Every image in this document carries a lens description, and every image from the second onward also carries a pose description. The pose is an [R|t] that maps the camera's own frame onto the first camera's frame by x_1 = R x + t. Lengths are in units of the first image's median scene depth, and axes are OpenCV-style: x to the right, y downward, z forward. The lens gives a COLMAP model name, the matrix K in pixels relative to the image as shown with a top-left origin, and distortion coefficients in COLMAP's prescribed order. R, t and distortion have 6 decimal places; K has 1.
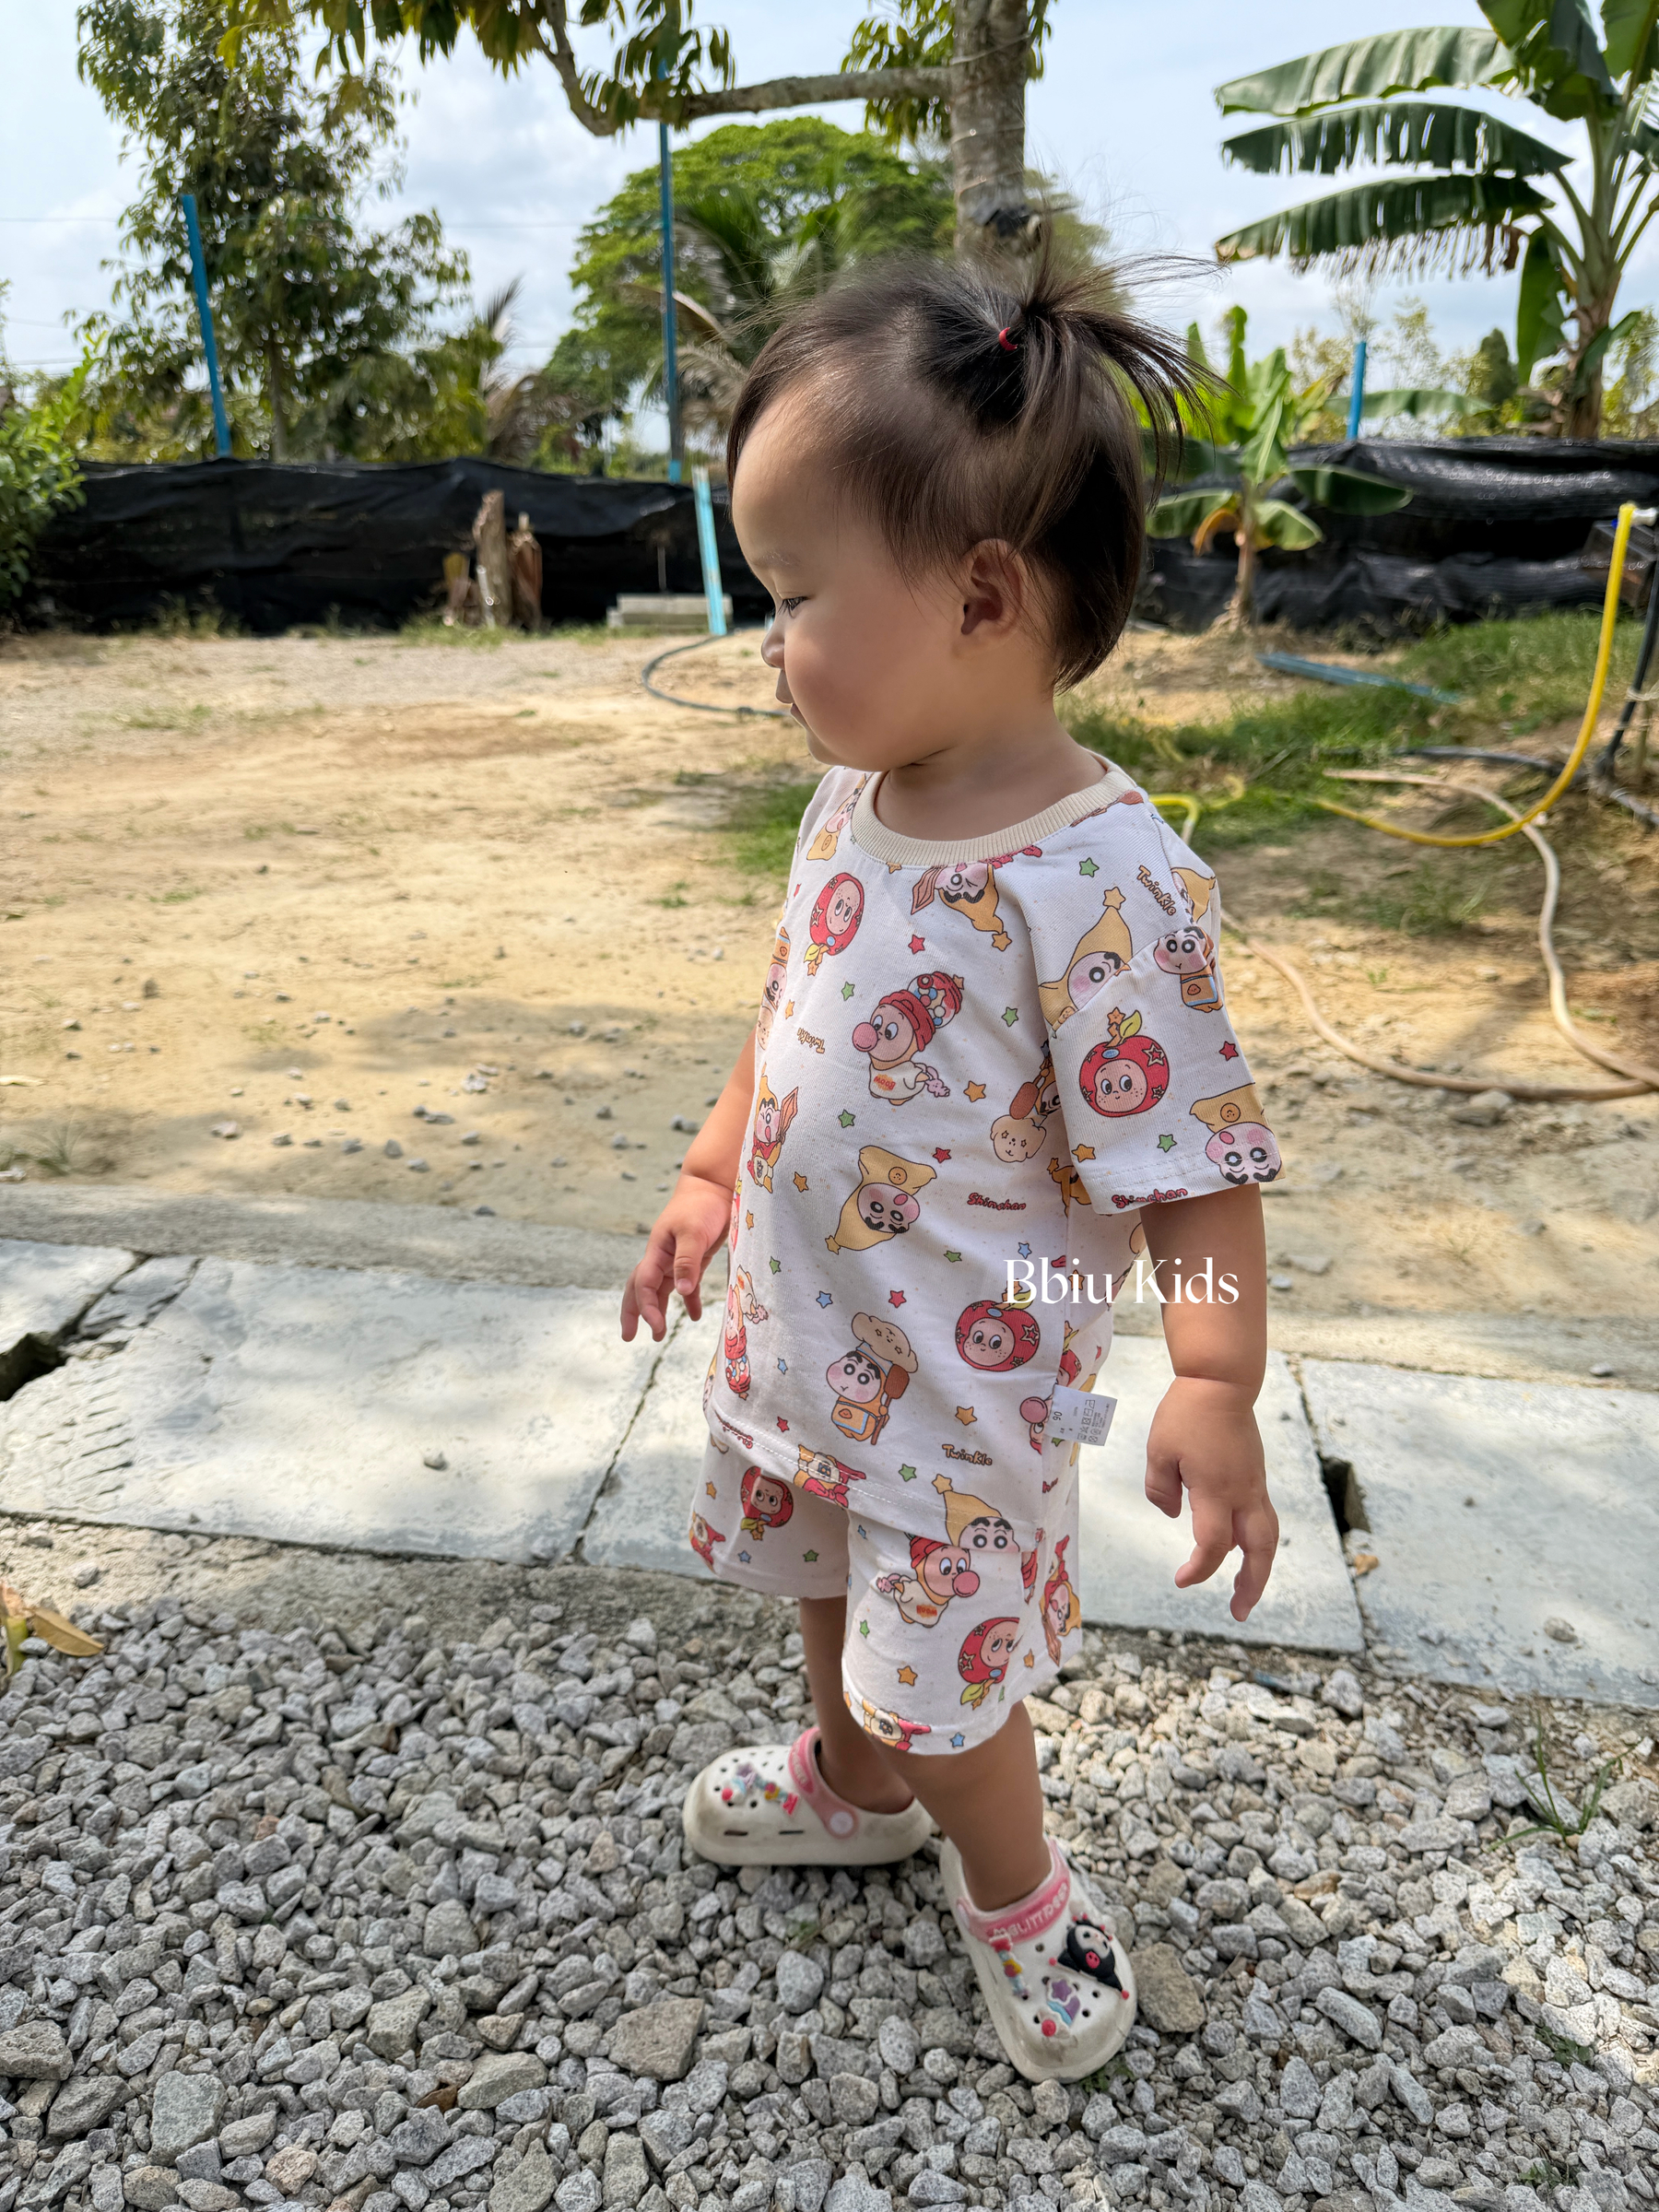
lens RADIAL K [[1626.5, 0, 835.5], [0, 1626.5, 1118.3], [0, 0, 1]] dist [-0.009909, -0.008836]
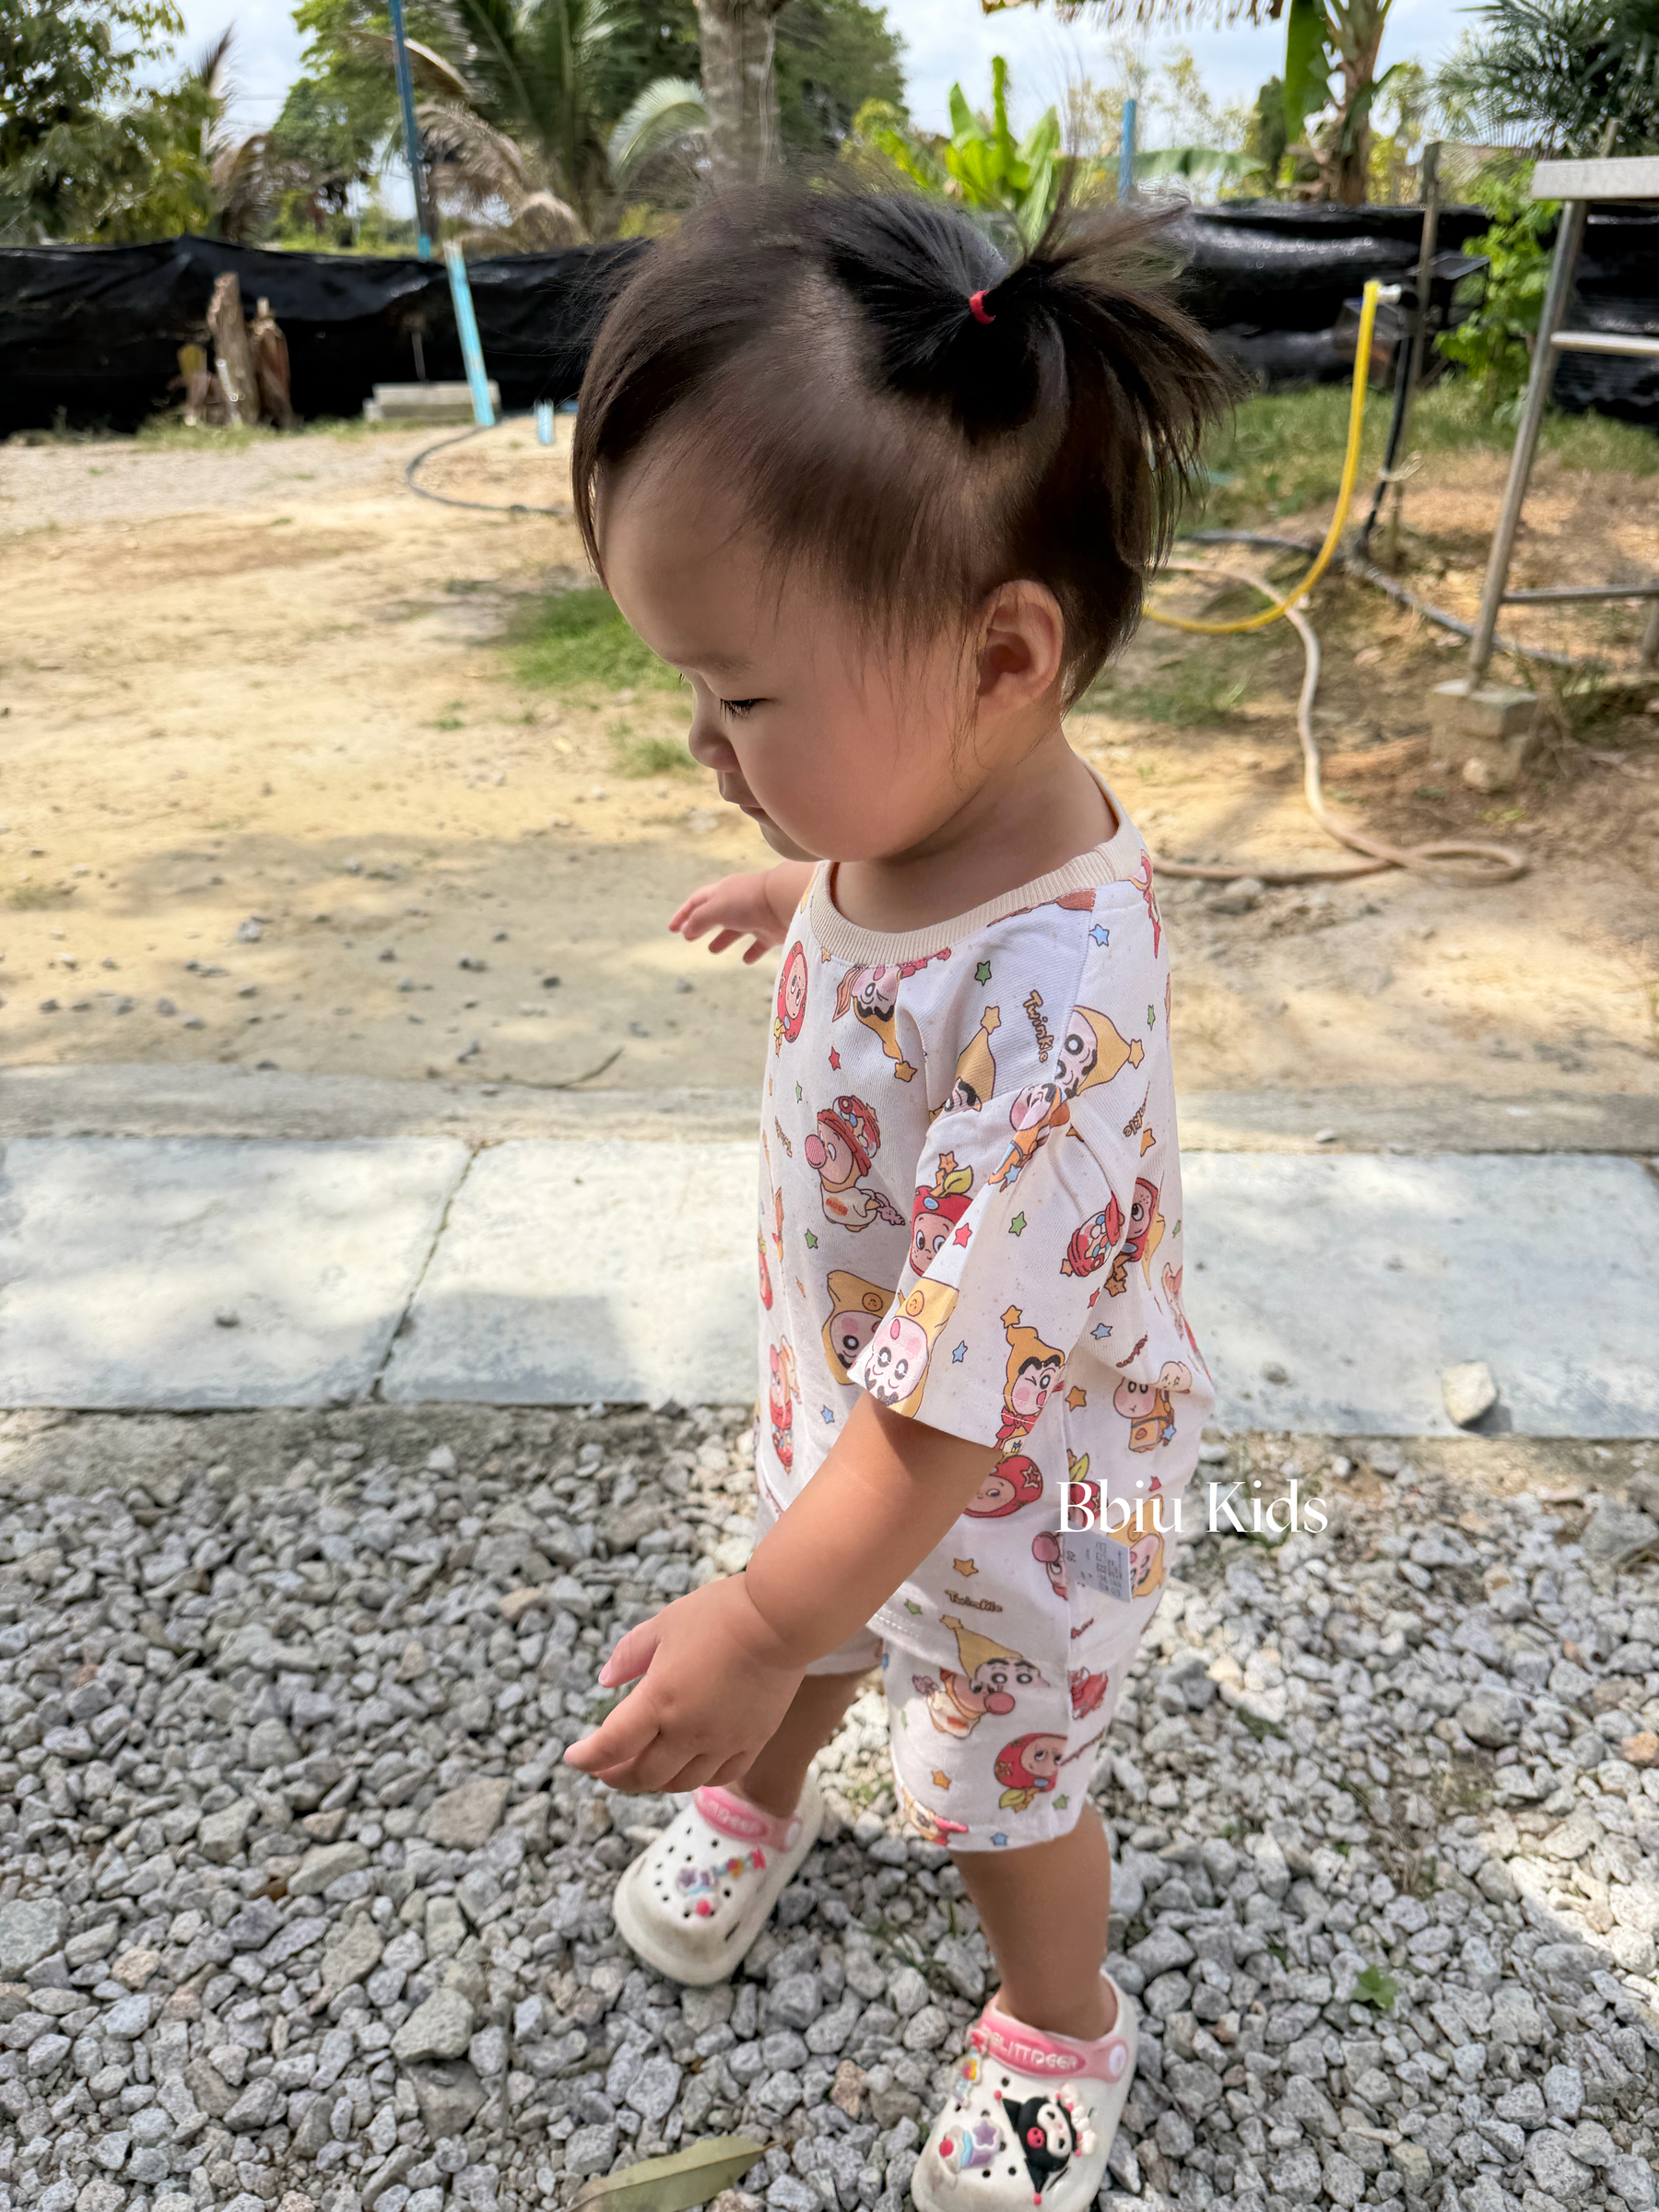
lens RADIAL K [[1634.4, 0, 871.7], [0, 1634.4, 1099.1], [0, 0, 1]] dist [-0.013575, -0.005817]
pose [[0.989788, -0.076679, 0.120171, 0.048860], [0.063015, 0.991520, 0.113651, -0.020147], [-0.127866, -0.104918, 0.986226, -0.061959]]
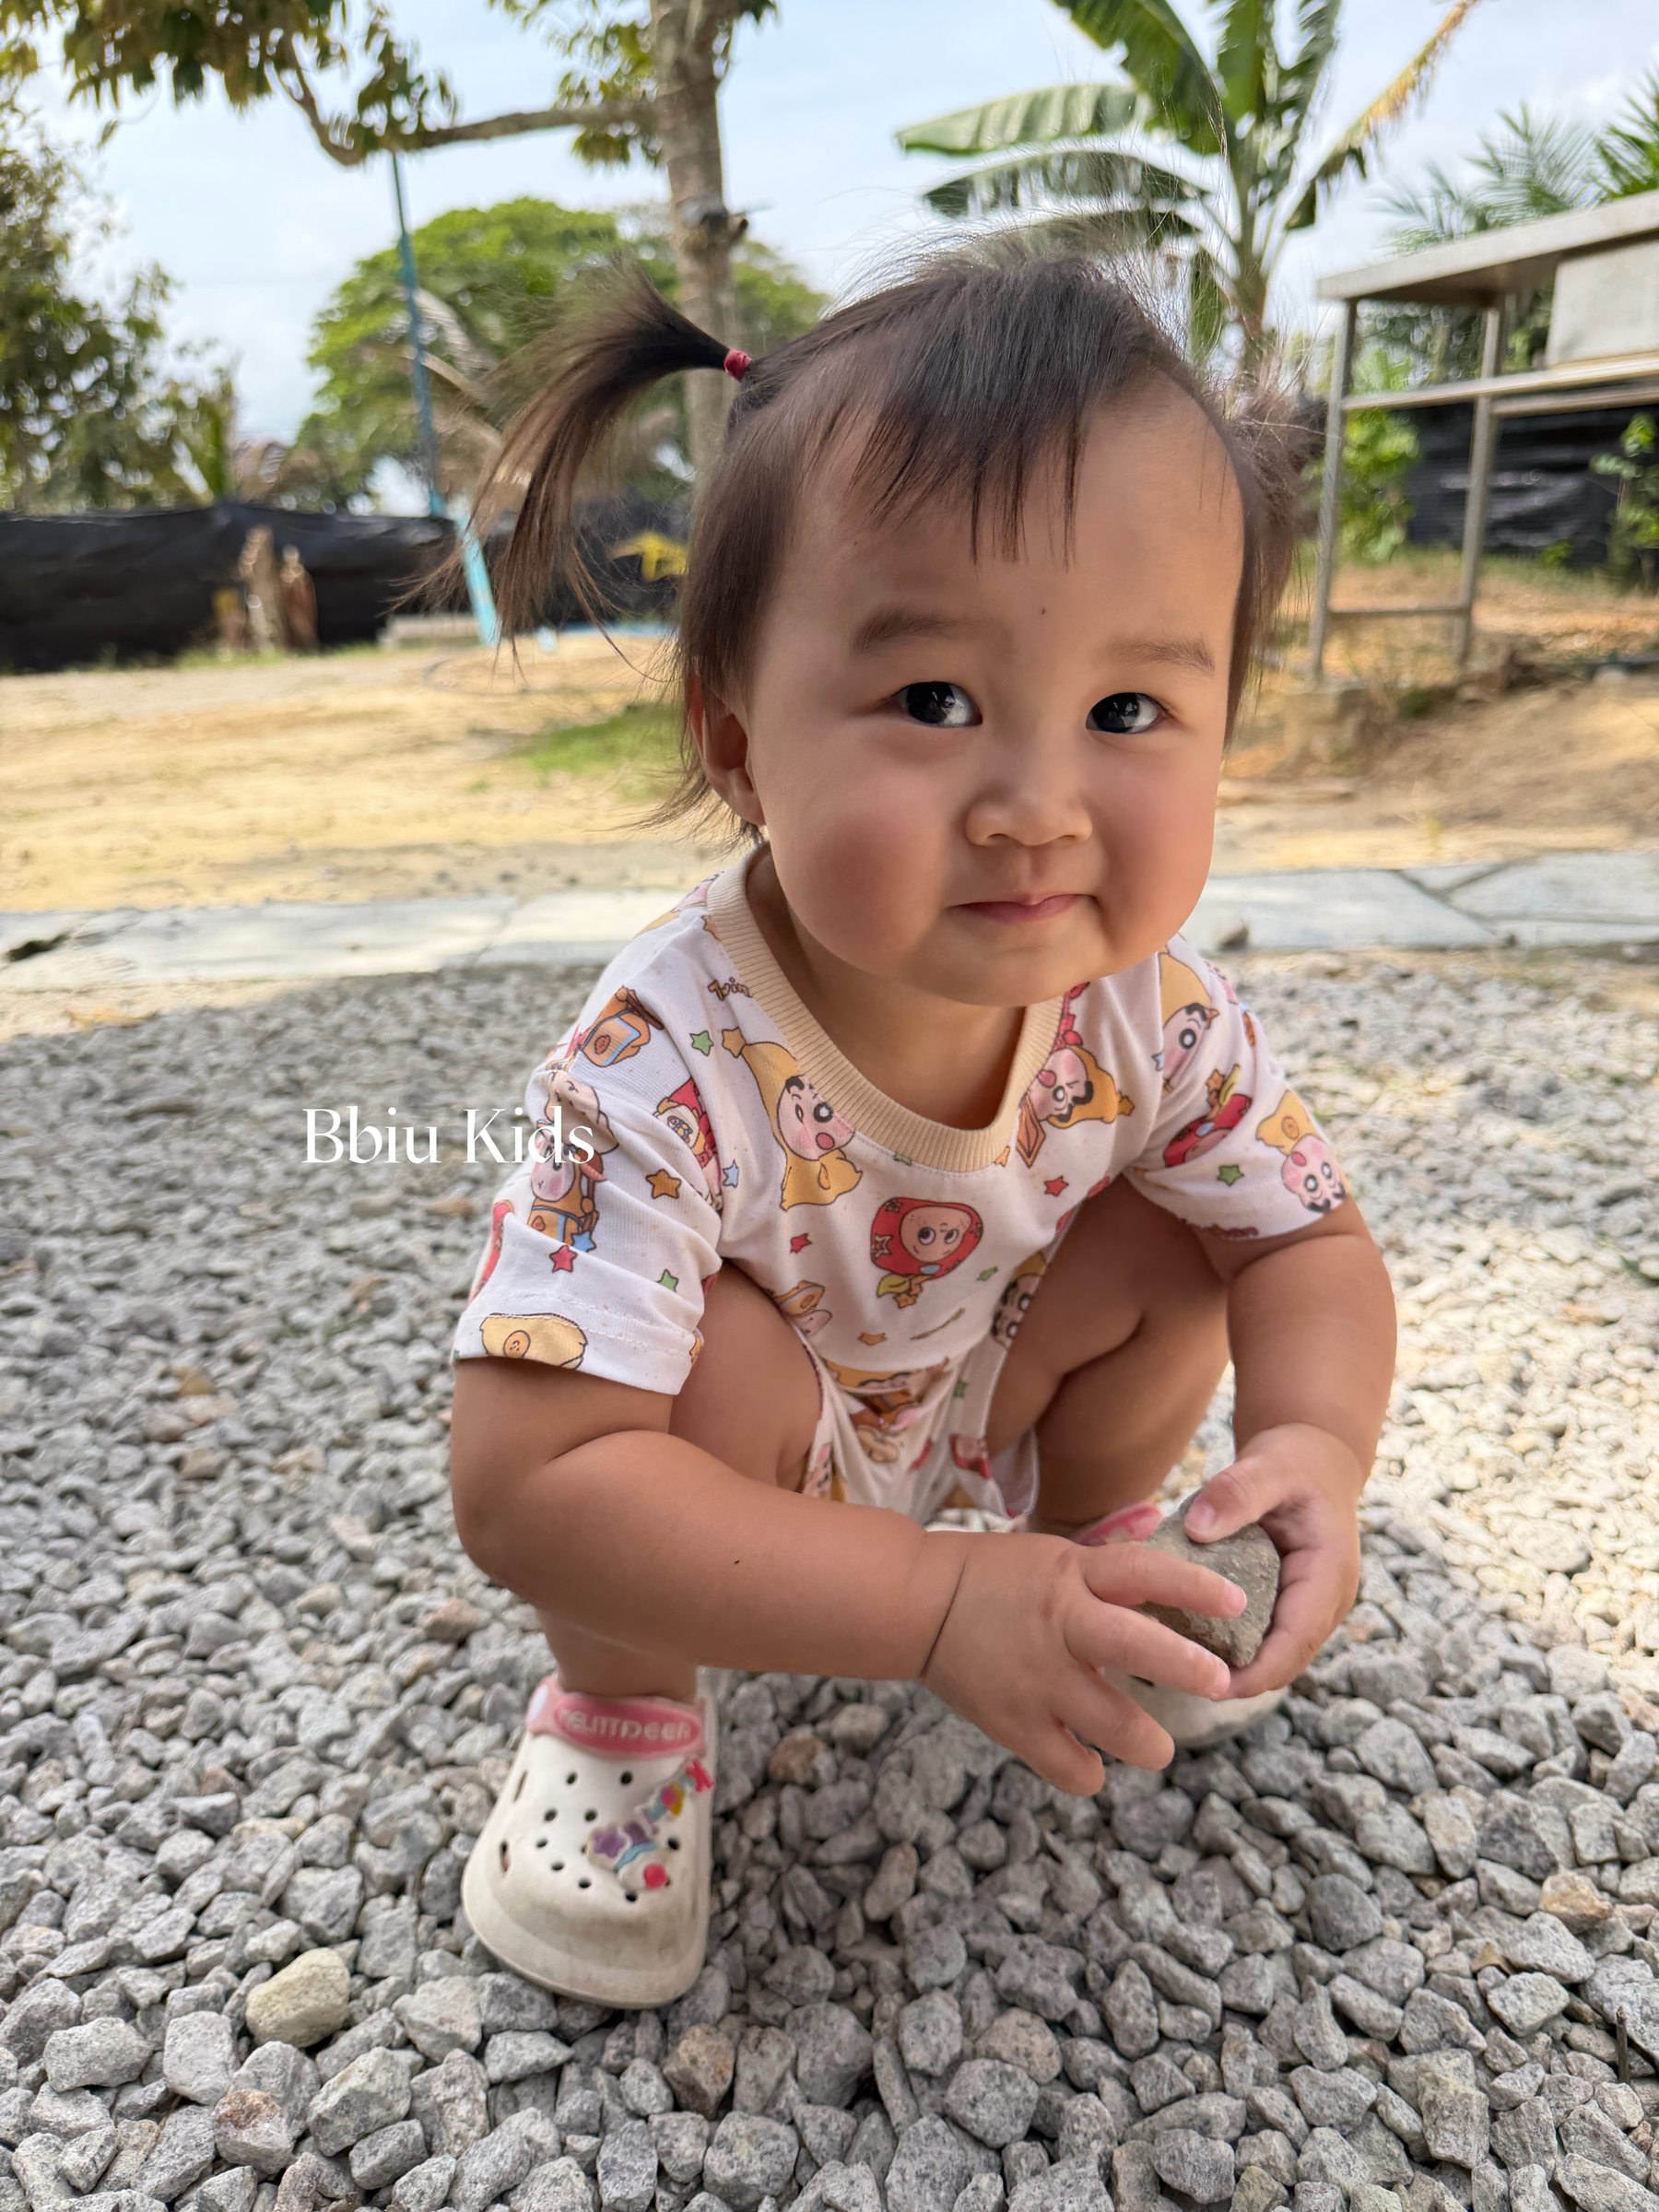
lens RADIAL K [[1647.1, 0, 913.5], [0, 1647.1, 1104.9], [0, 0, 1]] dist [-0.003678, -0.012188]
pose [[0.982671, -0.101825, 0.154886, -0.000724], [0.109338, 0.993168, -0.040768, 0.537215], [-0.149676, 0.056997, 0.987091, -0.607618]]
